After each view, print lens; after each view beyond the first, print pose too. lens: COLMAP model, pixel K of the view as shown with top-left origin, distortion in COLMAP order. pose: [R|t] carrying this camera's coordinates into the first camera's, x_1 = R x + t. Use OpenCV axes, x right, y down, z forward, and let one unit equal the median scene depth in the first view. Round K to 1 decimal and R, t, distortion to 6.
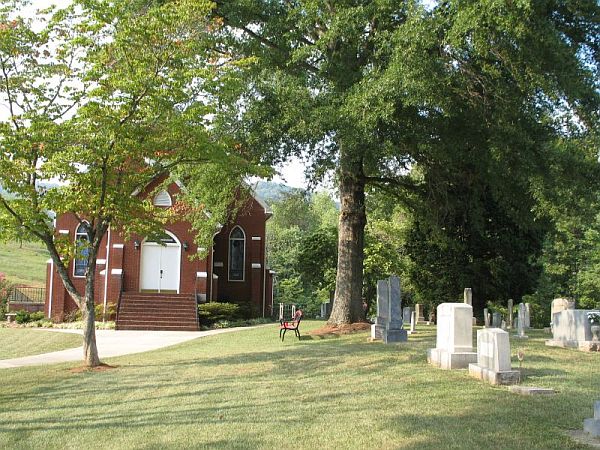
lens RADIAL K [[682.9, 0, 300.0], [0, 682.9, 225.0], [0, 0, 1]] dist [-0.118483, 0.004255]
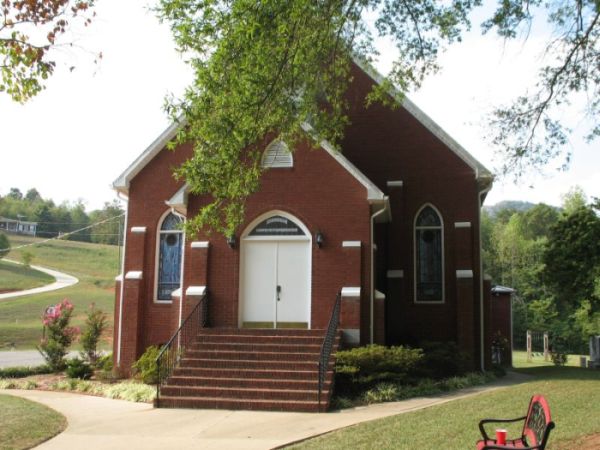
lens RADIAL K [[682.9, 0, 300.0], [0, 682.9, 225.0], [0, 0, 1]] dist [-0.118483, 0.004255]
pose [[0.935961, -0.059517, -0.347037, 0.003147], [0.046311, 0.997857, -0.046233, 0.044150], [0.349045, 0.027201, 0.936711, 0.496876]]
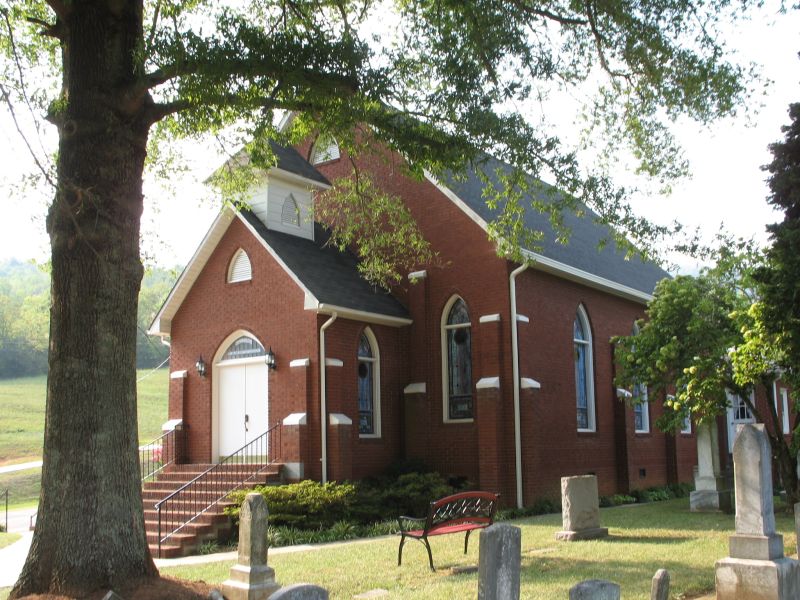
lens RADIAL K [[910.6, 0, 400.0], [0, 910.6, 300.0], [0, 0, 1]] dist [-0.118483, 0.004255]
pose [[0.671130, -0.154365, -0.725090, 0.347377], [0.131816, 0.987343, -0.088190, 0.057256], [0.729527, -0.036392, 0.682983, 0.644523]]
